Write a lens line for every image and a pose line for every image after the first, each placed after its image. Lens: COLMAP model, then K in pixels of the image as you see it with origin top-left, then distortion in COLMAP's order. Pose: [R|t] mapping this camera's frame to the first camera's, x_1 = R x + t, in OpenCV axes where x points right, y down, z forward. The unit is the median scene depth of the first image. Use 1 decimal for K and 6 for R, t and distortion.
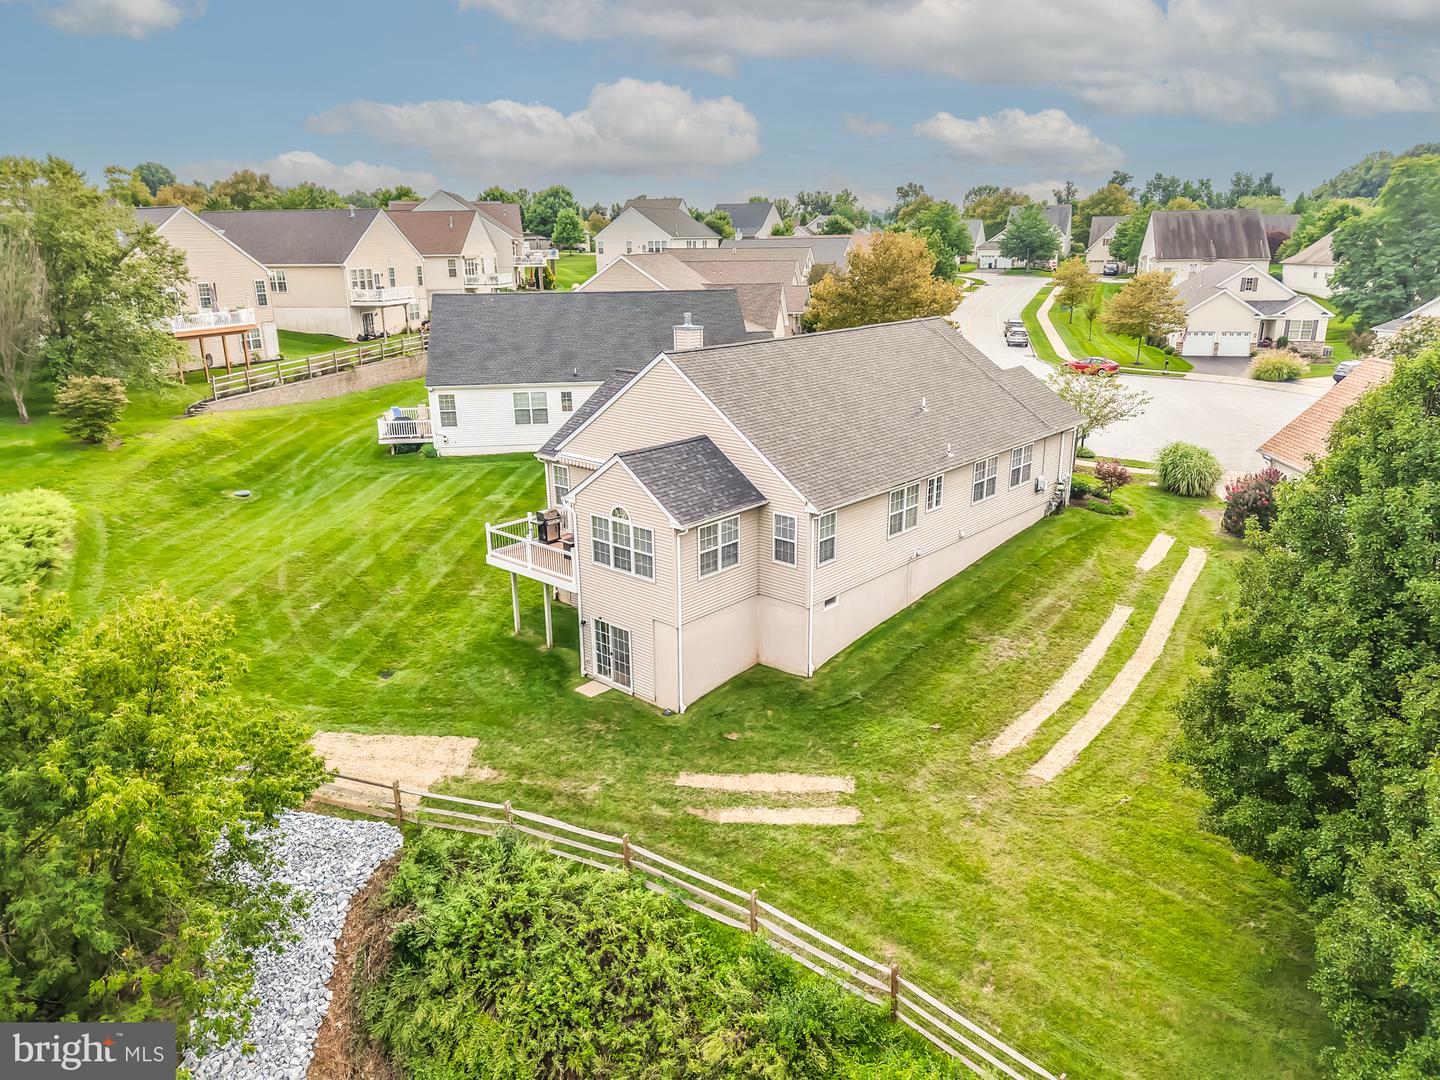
lens RADIAL K [[961.9, 0, 725.0], [0, 961.9, 548.7], [0, 0, 1]] dist [0.026292, -0.020707]
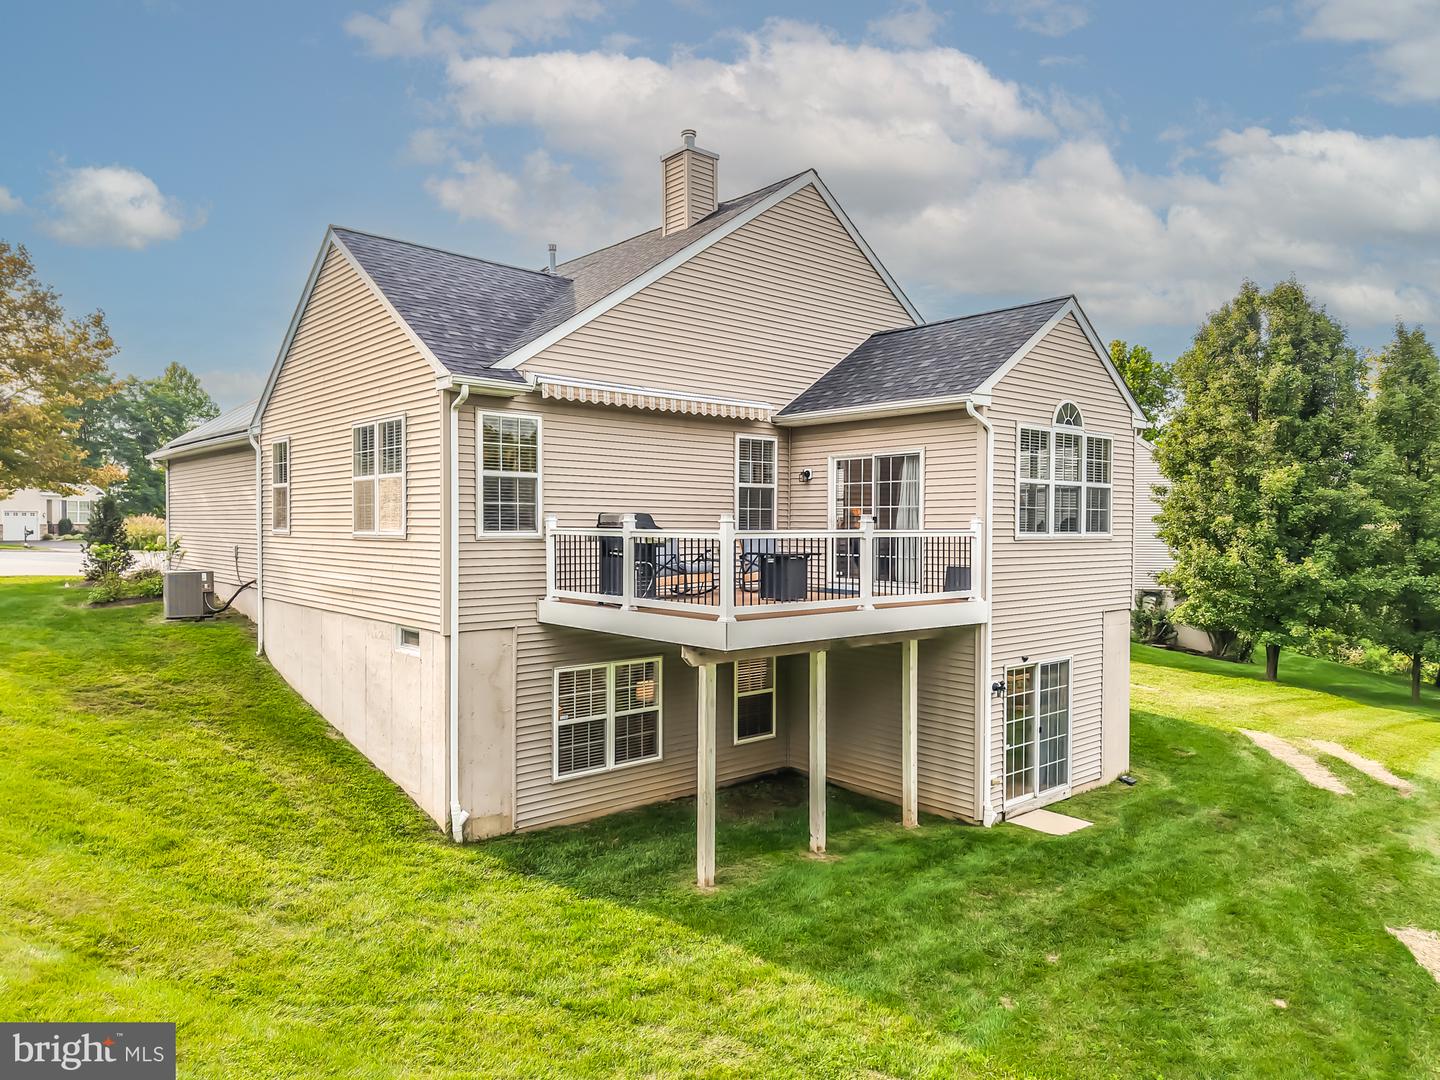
lens RADIAL K [[961.9, 0, 724.5], [0, 961.9, 545.0], [0, 0, 1]] dist [0.026292, -0.020707]
pose [[0.114269, -0.013514, 0.993358, -0.623873], [0.287264, 0.957642, -0.020016, -0.012767], [-0.951011, 0.287644, 0.113311, 1.100543]]
